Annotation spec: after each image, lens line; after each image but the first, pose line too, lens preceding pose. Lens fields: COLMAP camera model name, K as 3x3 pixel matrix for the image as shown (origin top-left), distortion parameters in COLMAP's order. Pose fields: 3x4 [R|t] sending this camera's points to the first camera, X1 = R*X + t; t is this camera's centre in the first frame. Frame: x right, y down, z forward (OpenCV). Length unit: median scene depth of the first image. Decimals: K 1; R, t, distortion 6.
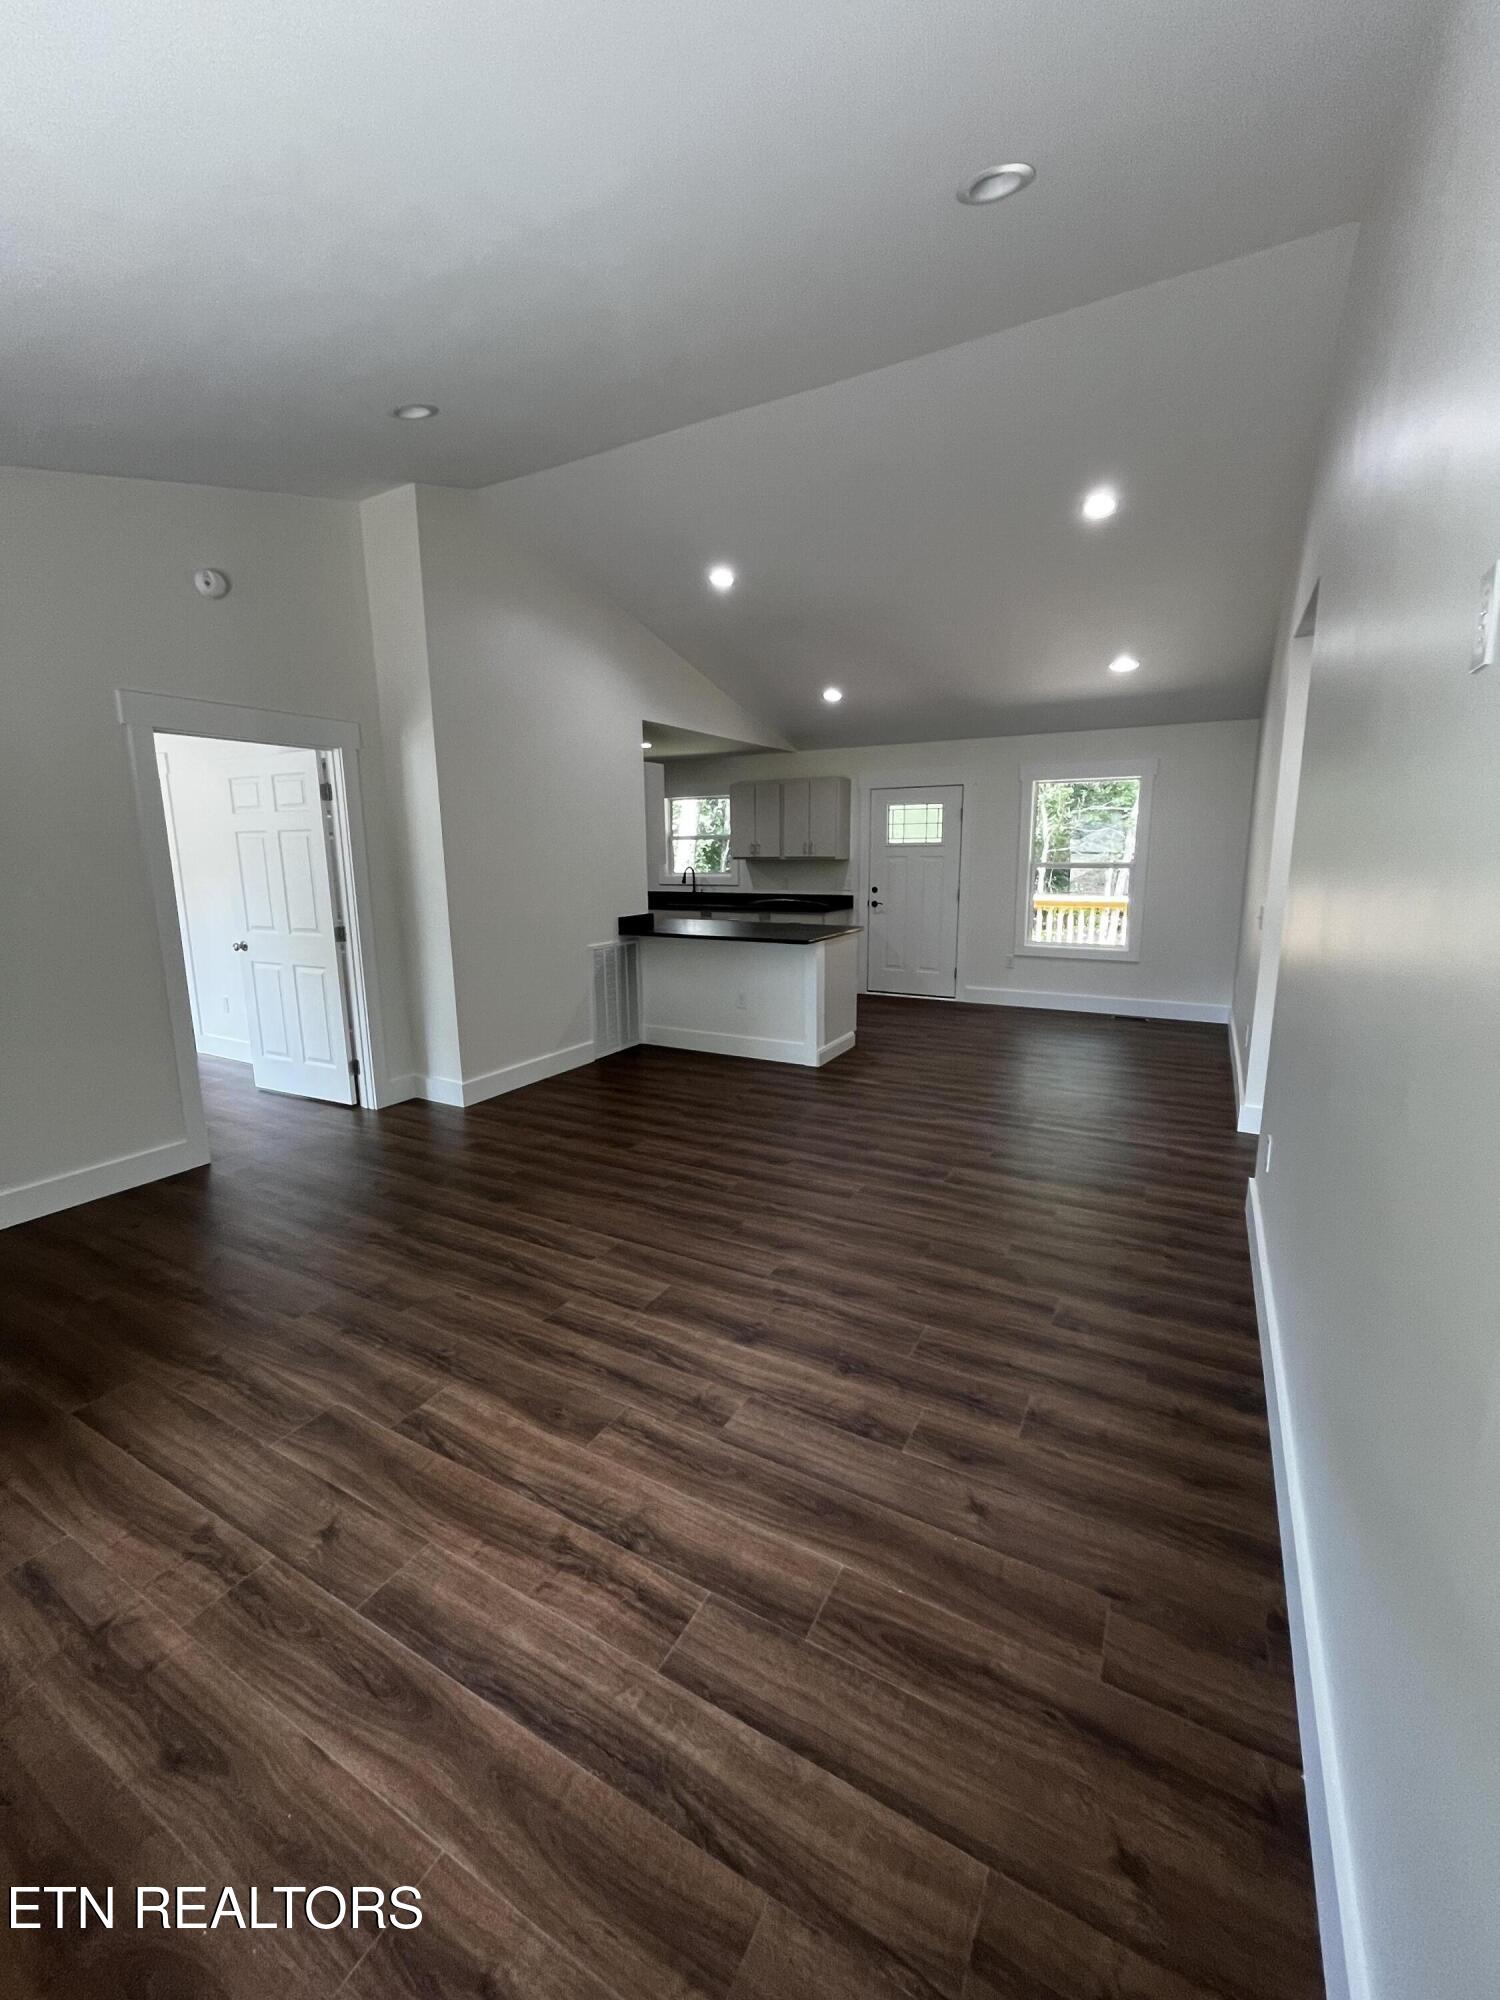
lens RADIAL K [[808.2, 0, 750.0], [0, 808.2, 1000.0], [0, 0, 1]] dist [0.000080, 0.000026]
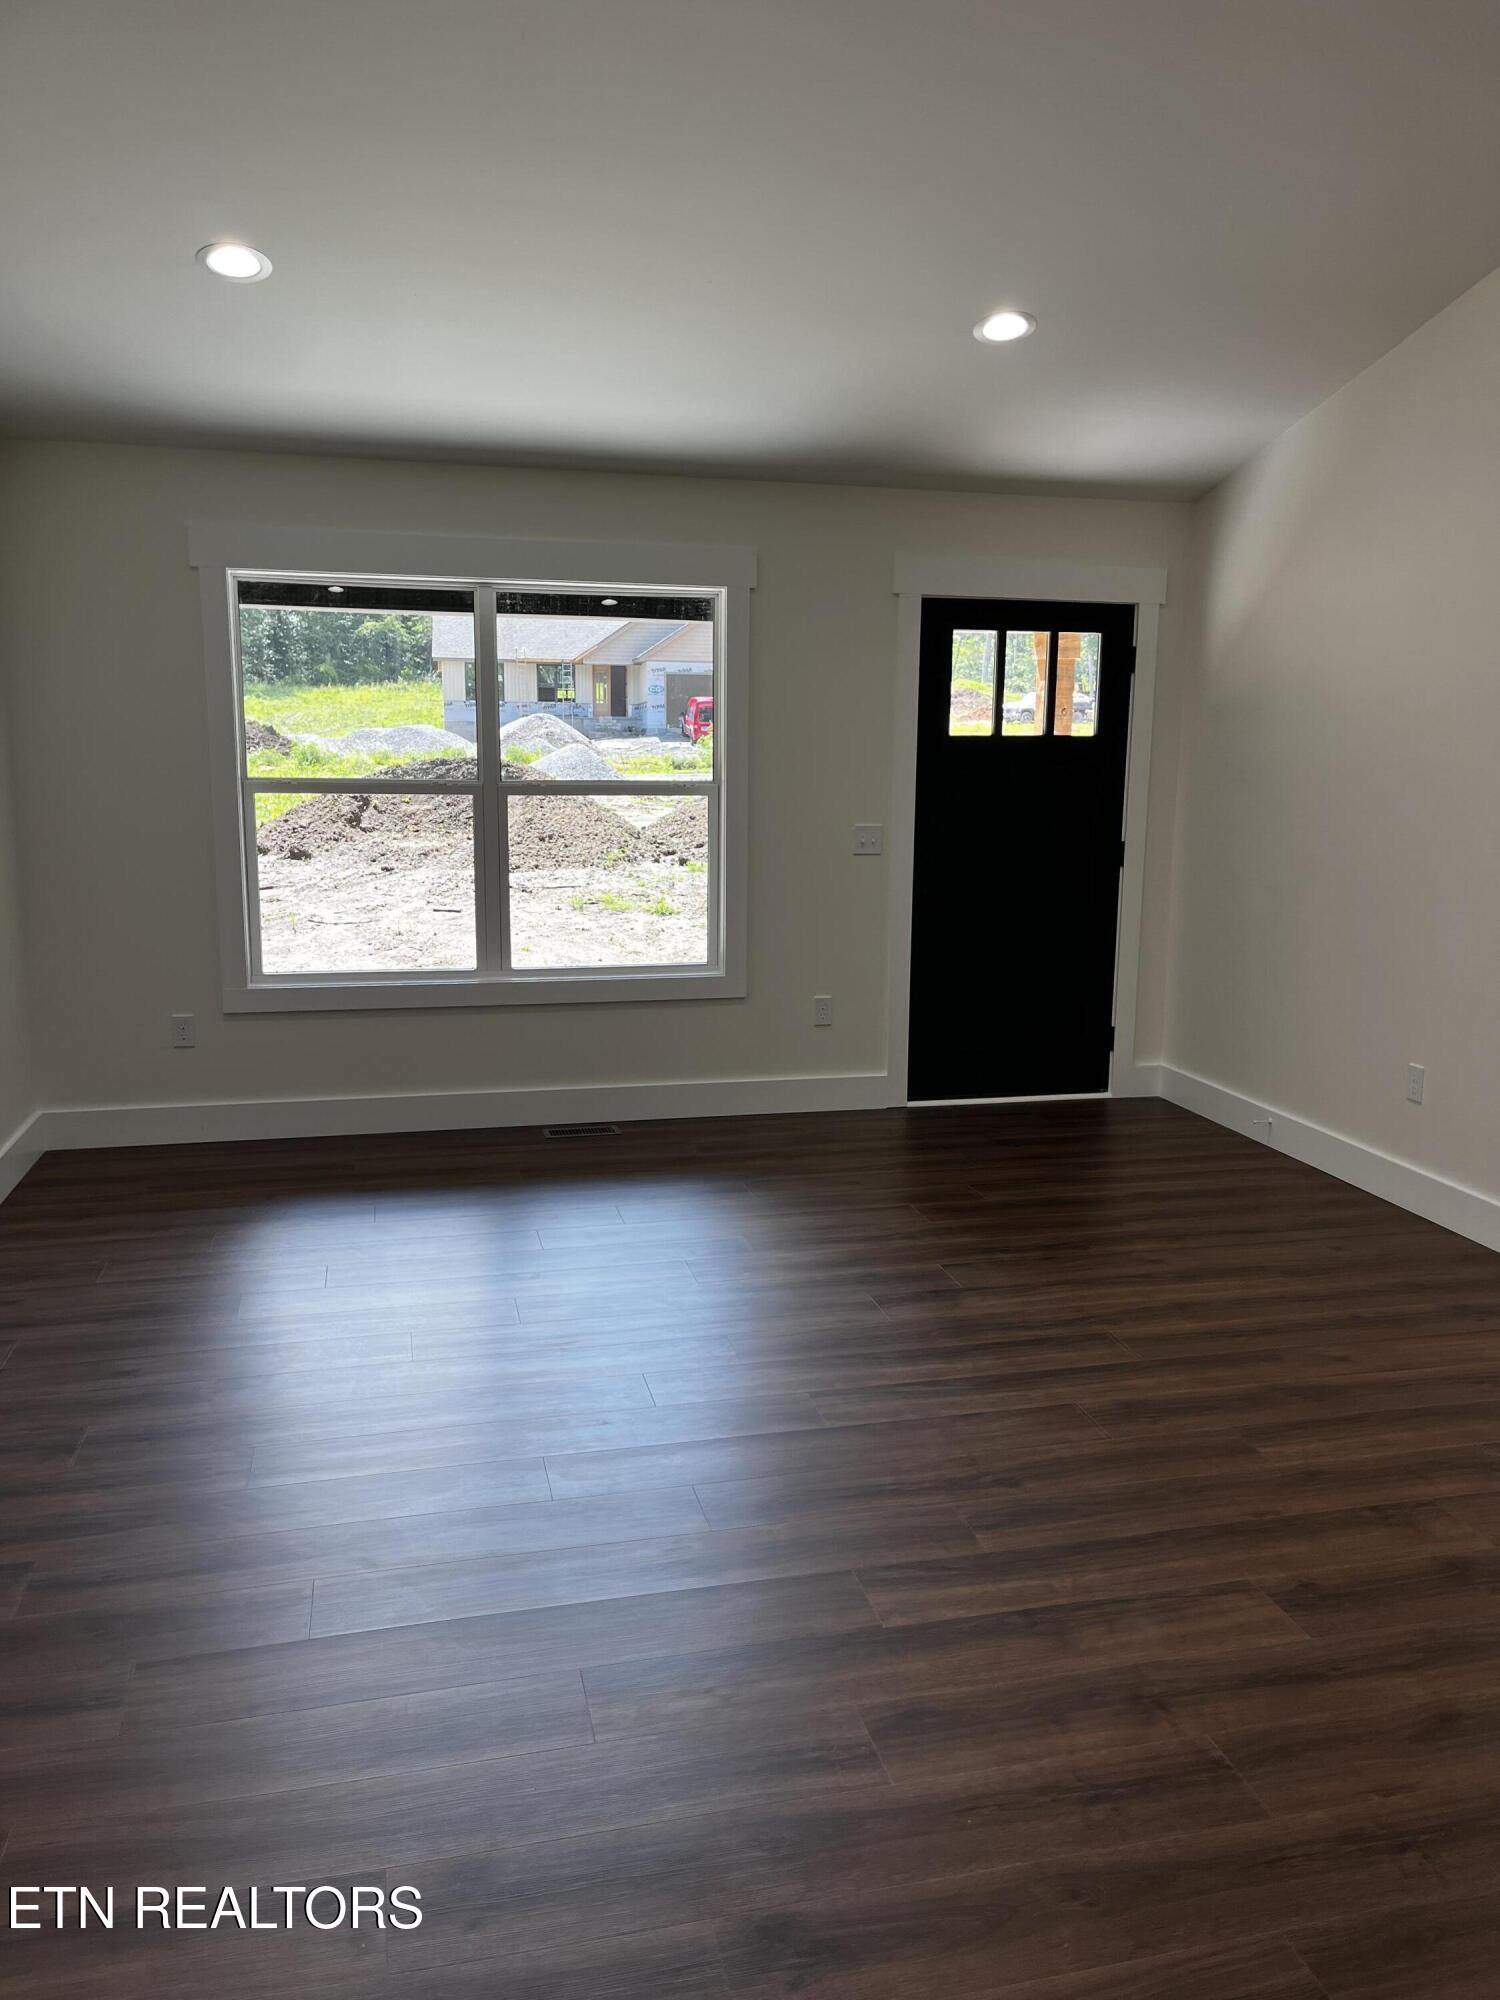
lens RADIAL K [[1525.1, 0, 750.0], [0, 1525.1, 1000.0], [0, 0, 1]] dist [0.000718, -0.000588]
pose [[-0.741964, 0.110673, -0.661242, 0.664447], [-0.129427, 0.944084, 0.303240, -0.359719], [0.657828, 0.310575, -0.686152, 1.909108]]
